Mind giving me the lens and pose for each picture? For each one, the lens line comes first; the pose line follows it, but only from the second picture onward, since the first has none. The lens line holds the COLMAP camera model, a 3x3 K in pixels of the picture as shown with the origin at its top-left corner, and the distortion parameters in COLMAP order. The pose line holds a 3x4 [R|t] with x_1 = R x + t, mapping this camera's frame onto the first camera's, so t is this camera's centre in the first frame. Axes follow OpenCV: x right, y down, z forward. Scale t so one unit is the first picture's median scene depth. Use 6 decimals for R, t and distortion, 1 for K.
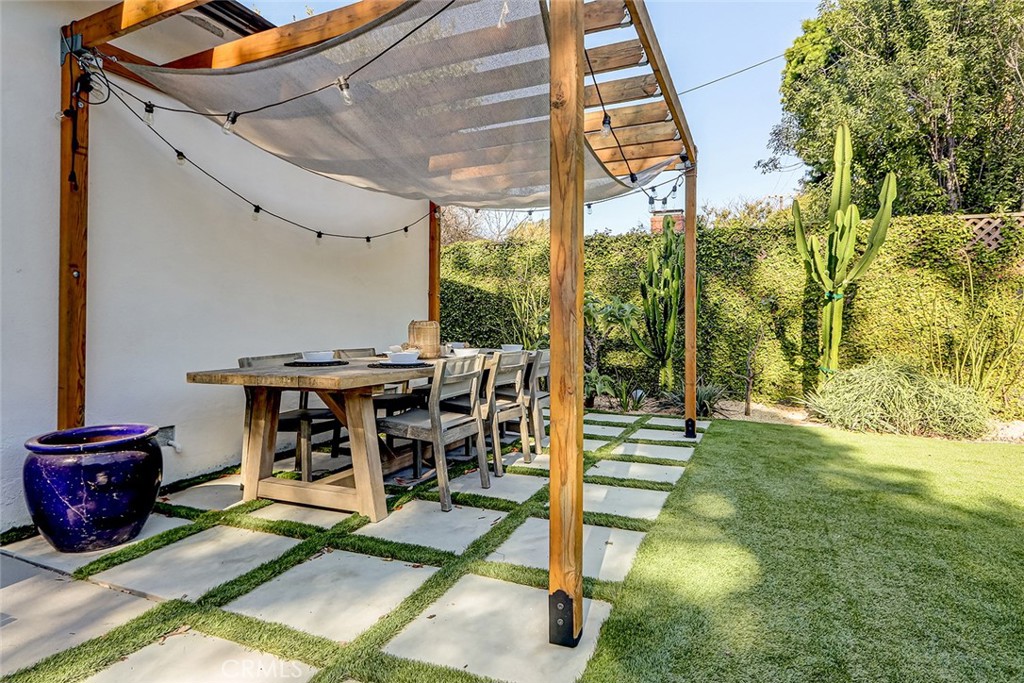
lens RADIAL K [[519.5, 0, 562.5], [0, 519.5, 321.3], [0, 0, 1]] dist [0.005099, -0.002221]
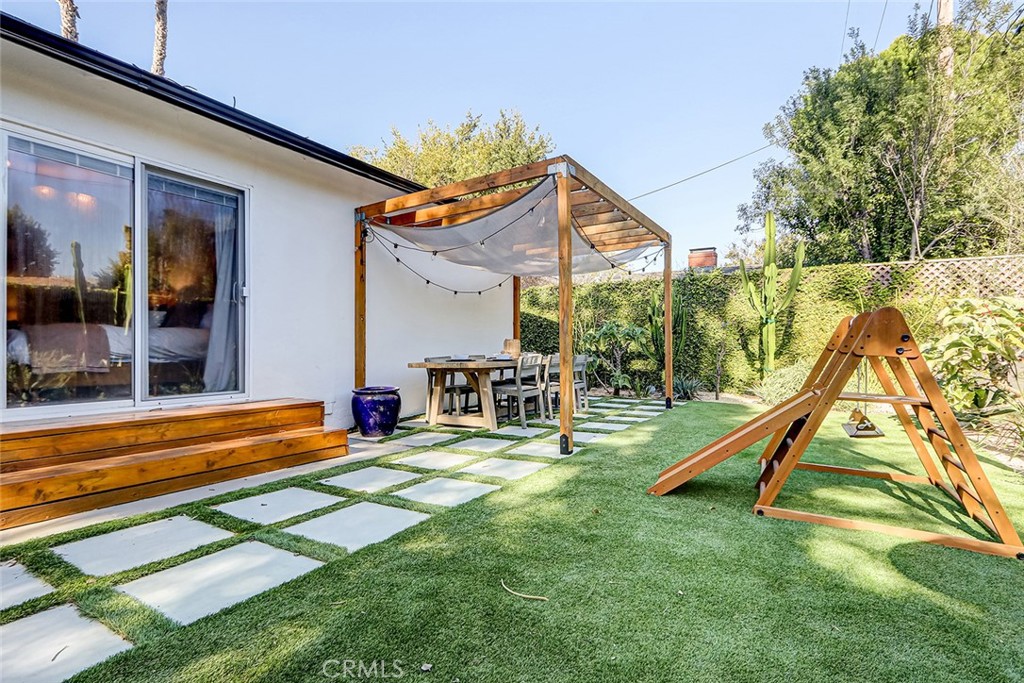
lens RADIAL K [[478.1, 0, 538.9], [0, 478.1, 344.8], [0, 0, 1]] dist [0.004624, 0.000919]
pose [[0.981633, -0.008832, -0.190575, 0.120584], [0.009223, 0.999957, 0.001164, 0.014958], [0.190557, -0.002900, 0.981672, -0.516693]]
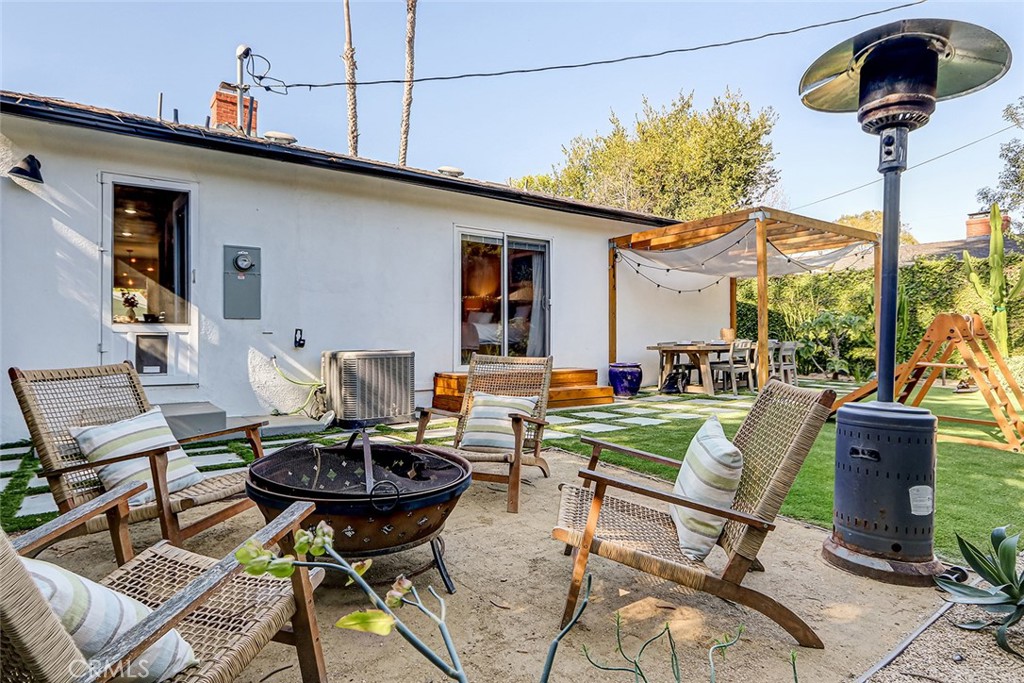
lens RADIAL K [[519.5, 0, 515.2], [0, 519.5, 334.2], [0, 0, 1]] dist [0.005099, -0.002221]
pose [[0.796504, -0.010024, -0.604551, 0.309909], [0.013244, 0.999912, 0.000870, 0.007978], [0.604489, -0.008700, 0.796566, -1.143417]]
